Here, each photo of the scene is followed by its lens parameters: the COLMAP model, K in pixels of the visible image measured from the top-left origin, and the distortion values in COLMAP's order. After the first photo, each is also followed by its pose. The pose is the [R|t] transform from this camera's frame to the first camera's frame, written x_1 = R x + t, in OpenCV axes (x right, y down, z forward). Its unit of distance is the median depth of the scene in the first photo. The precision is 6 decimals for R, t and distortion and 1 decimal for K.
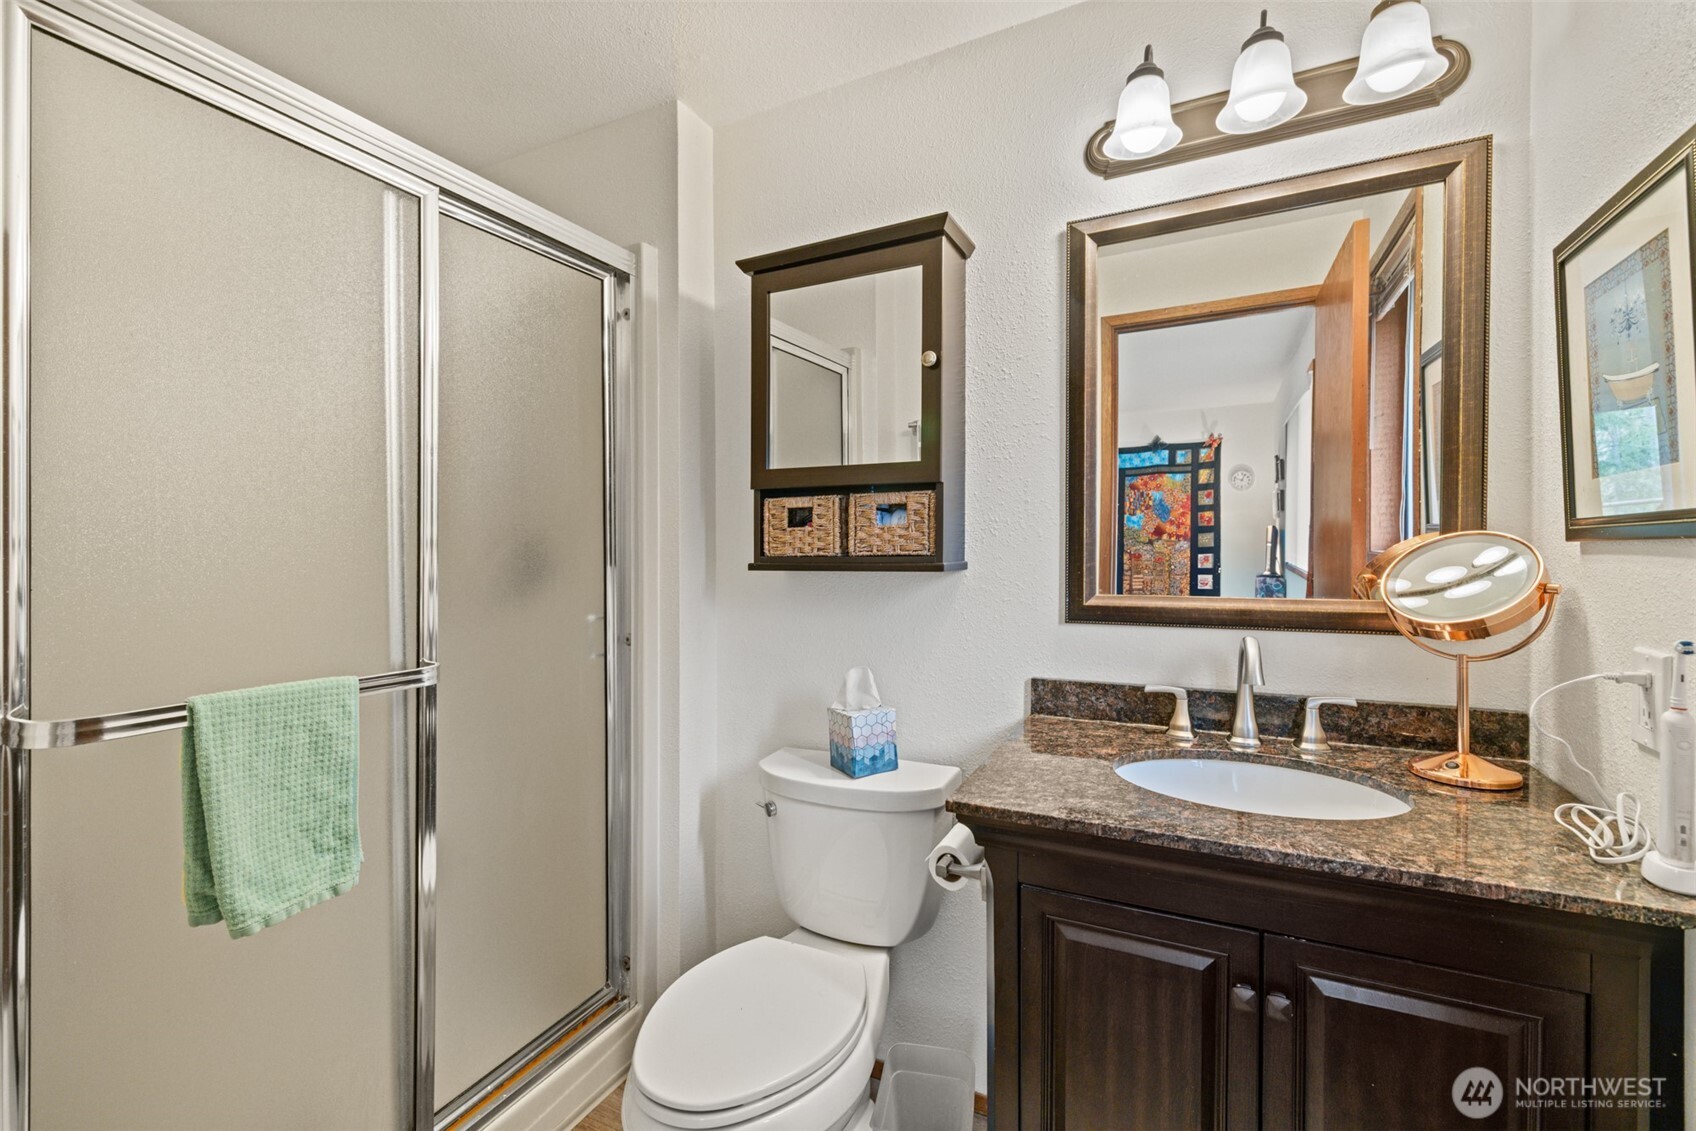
lens RADIAL K [[732.8, 0, 838.1], [0, 732.8, 564.8], [0, 0, 1]] dist [0.001017, -0.000020]
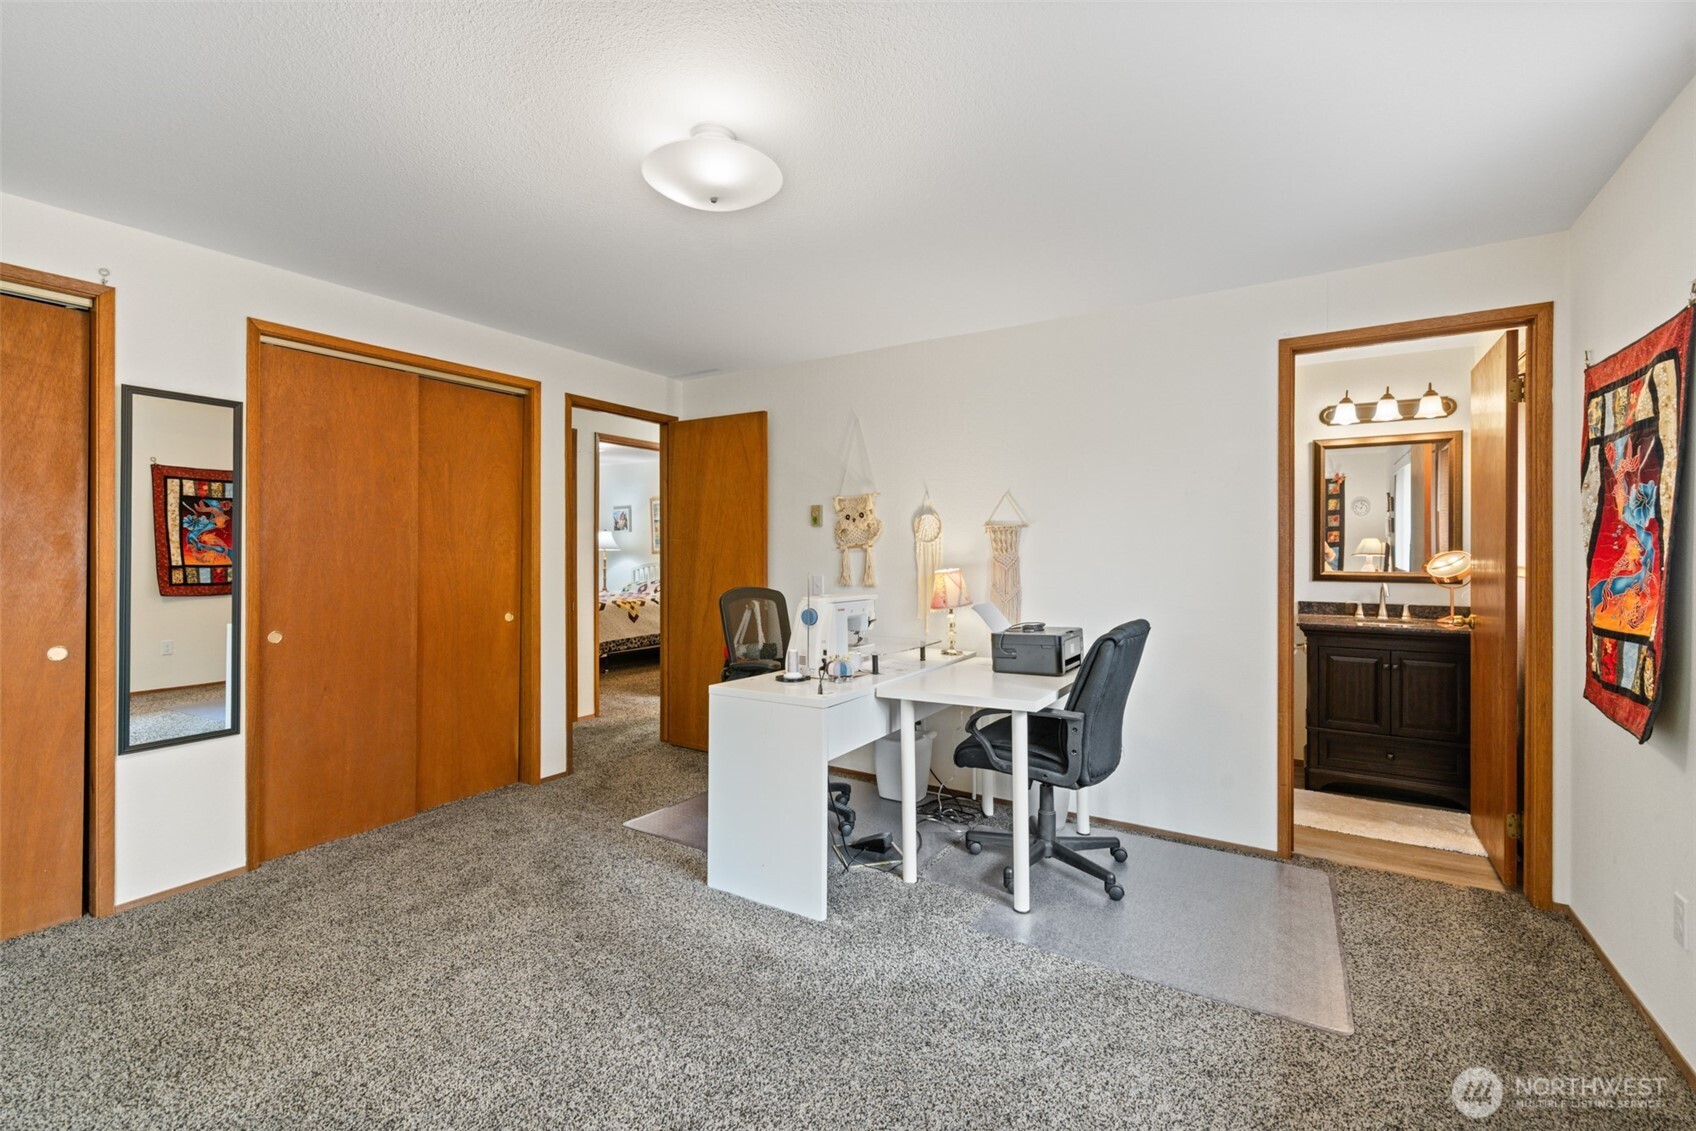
lens RADIAL K [[732.8, 0, 855.9], [0, 732.8, 554.0], [0, 0, 1]] dist [0.001017, -0.000020]
pose [[0.996340, 0.015667, -0.084034, -1.302174], [-0.017426, 0.999643, -0.020236, 0.068190], [0.083687, 0.021626, 0.996257, -2.108414]]
